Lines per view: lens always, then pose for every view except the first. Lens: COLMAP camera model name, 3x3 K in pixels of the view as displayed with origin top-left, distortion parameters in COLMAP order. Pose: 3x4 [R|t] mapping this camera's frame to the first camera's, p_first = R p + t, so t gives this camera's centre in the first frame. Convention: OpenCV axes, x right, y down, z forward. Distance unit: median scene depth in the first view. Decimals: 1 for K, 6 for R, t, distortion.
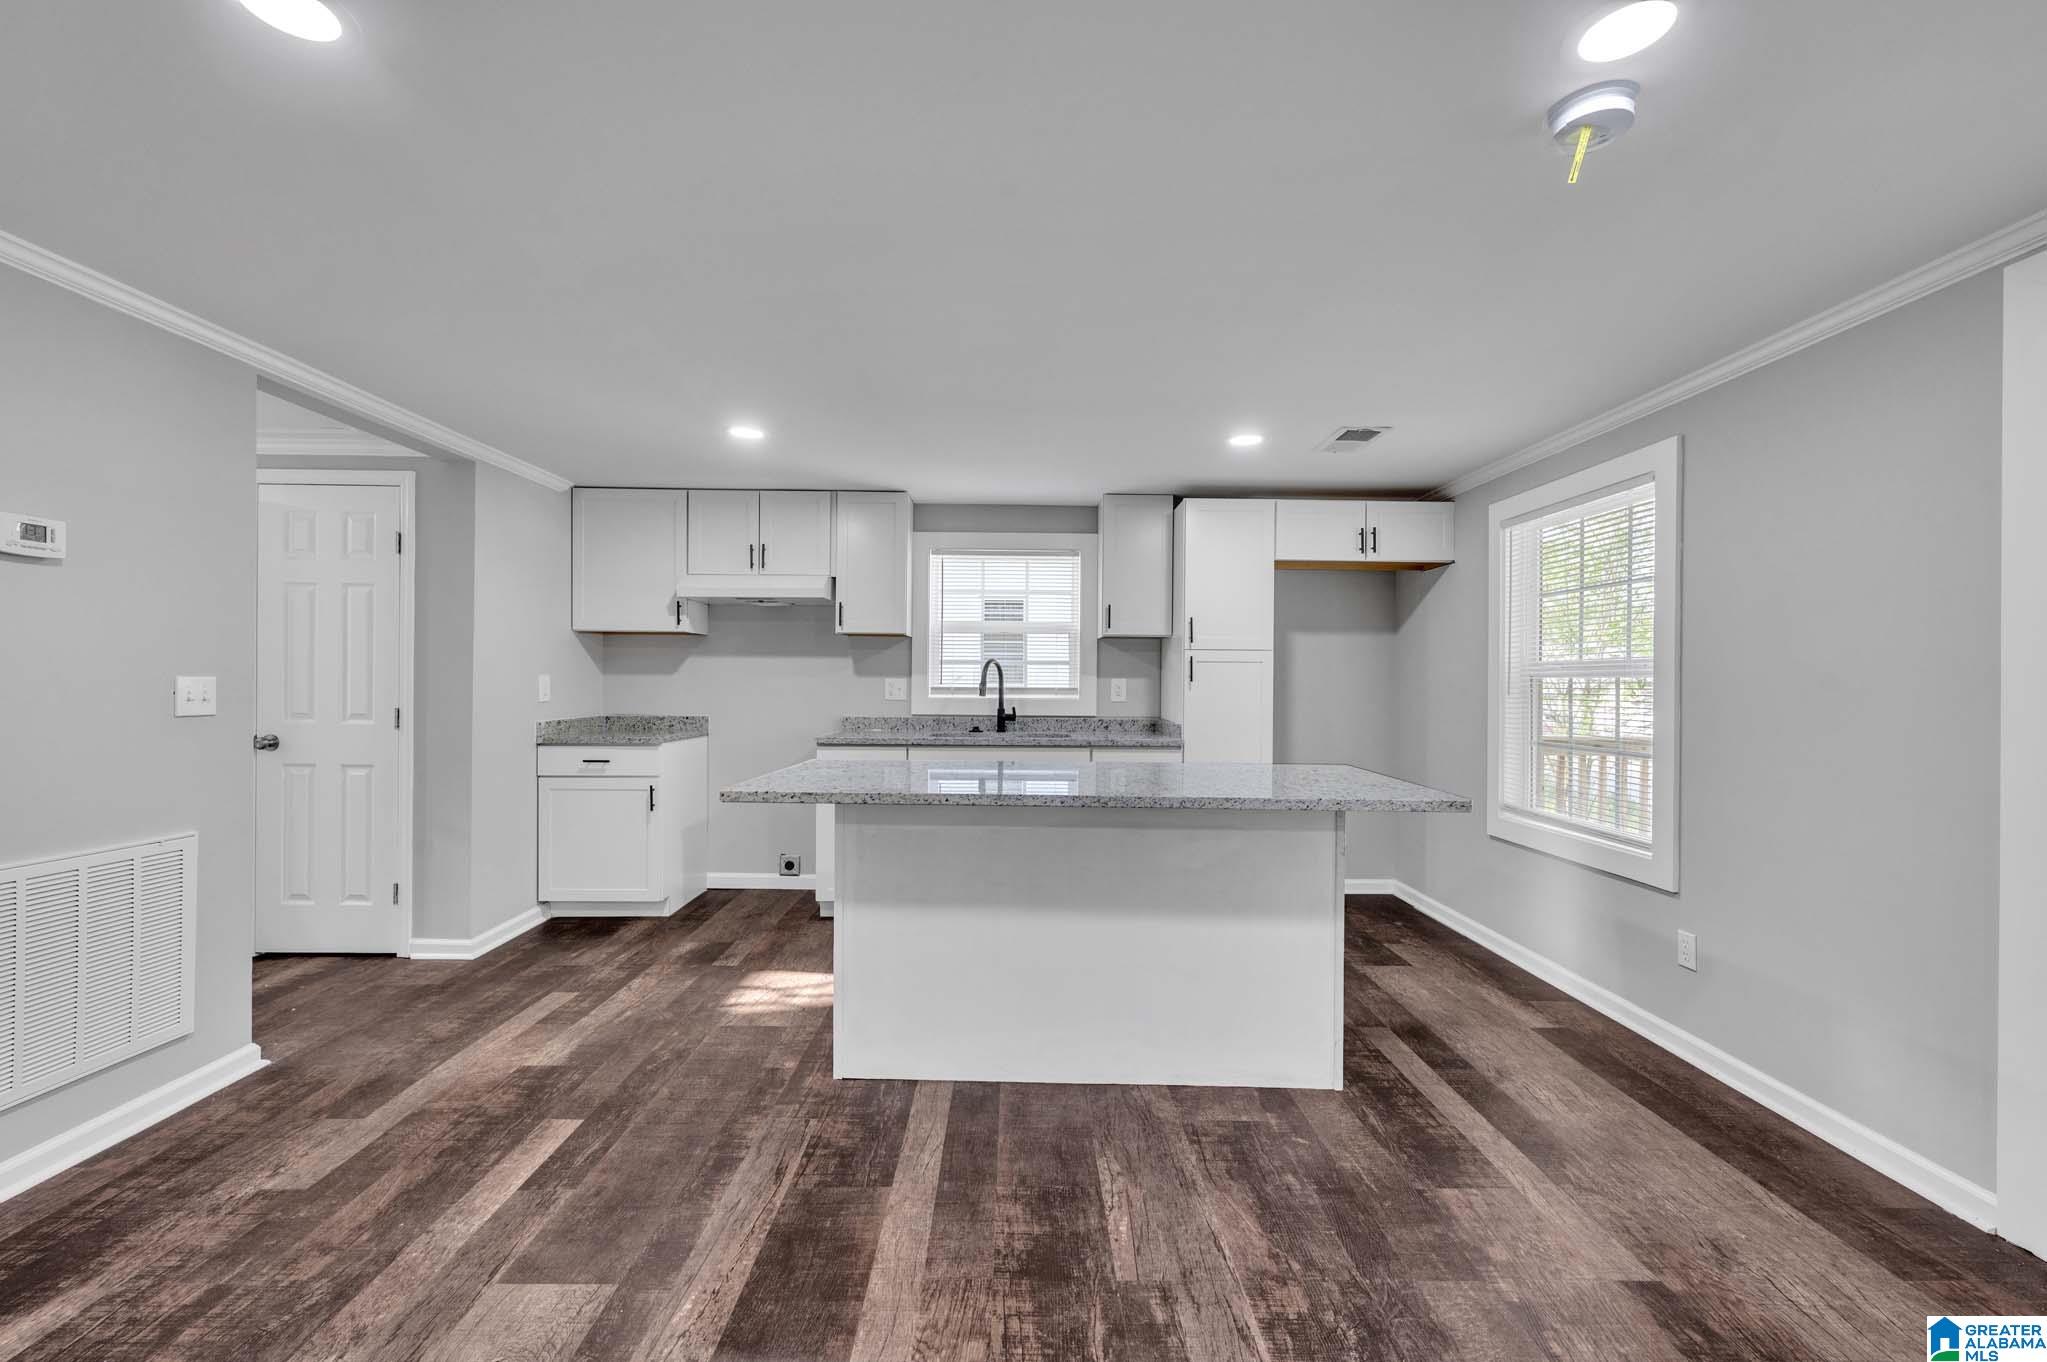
lens RADIAL K [[862.5, 0, 999.6], [0, 862.5, 682.3], [0, 0, 1]] dist [-0.000754, -0.000114]
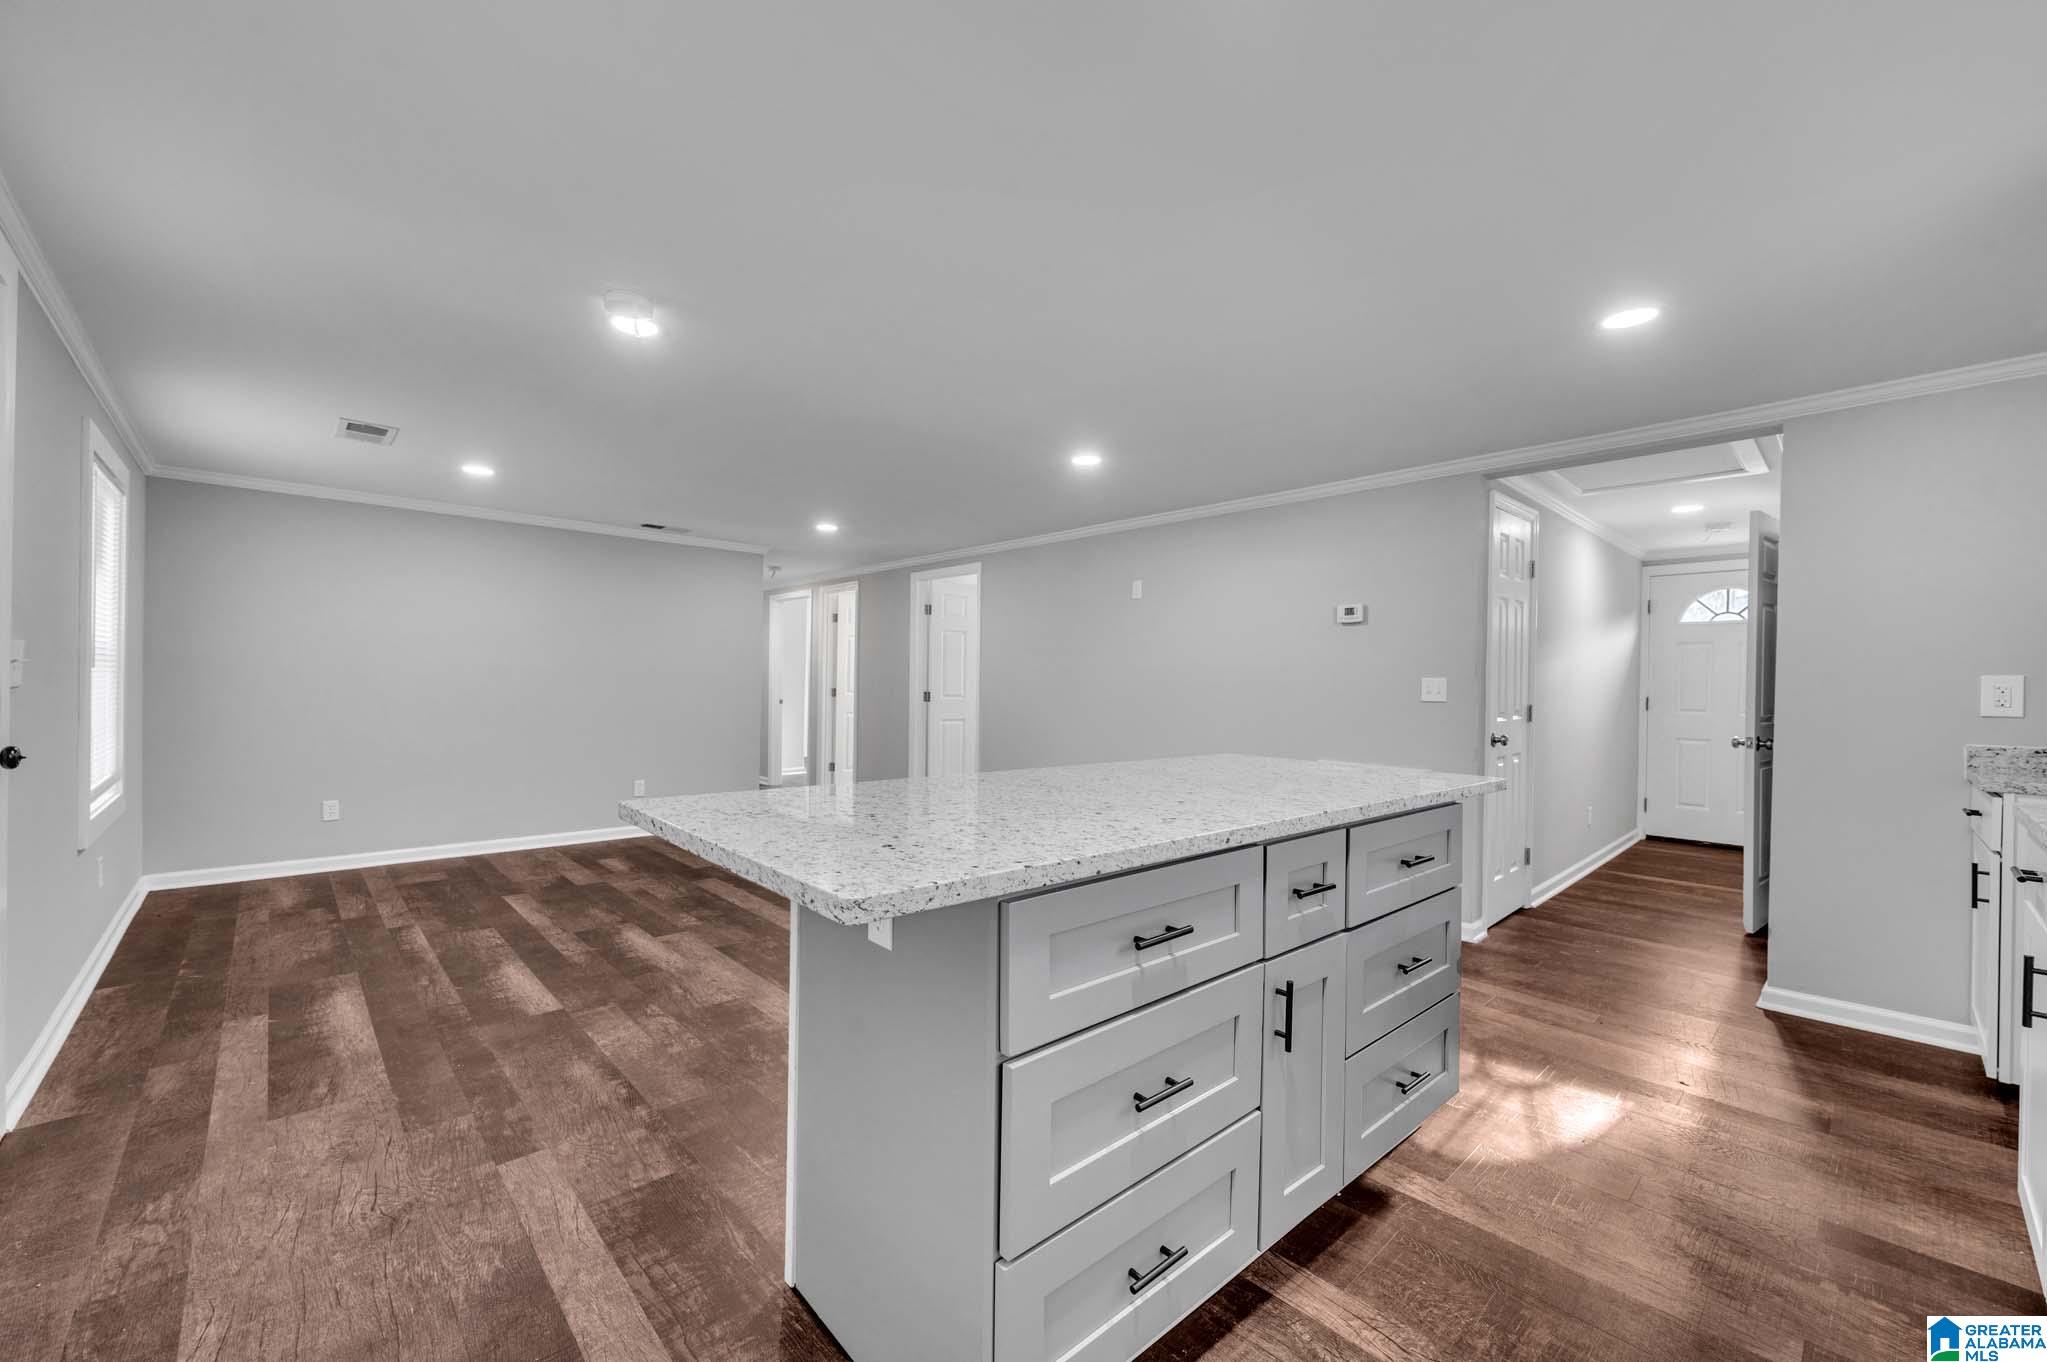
lens RADIAL K [[807.1, 0, 1019.2], [0, 807.1, 686.3], [0, 0, 1]] dist [0.000699, 0.000225]
pose [[-0.735808, -0.018150, -0.676947, 0.831812], [-0.021323, 0.999766, -0.003628, 0.036740], [0.676855, 0.011765, -0.736023, 1.888397]]
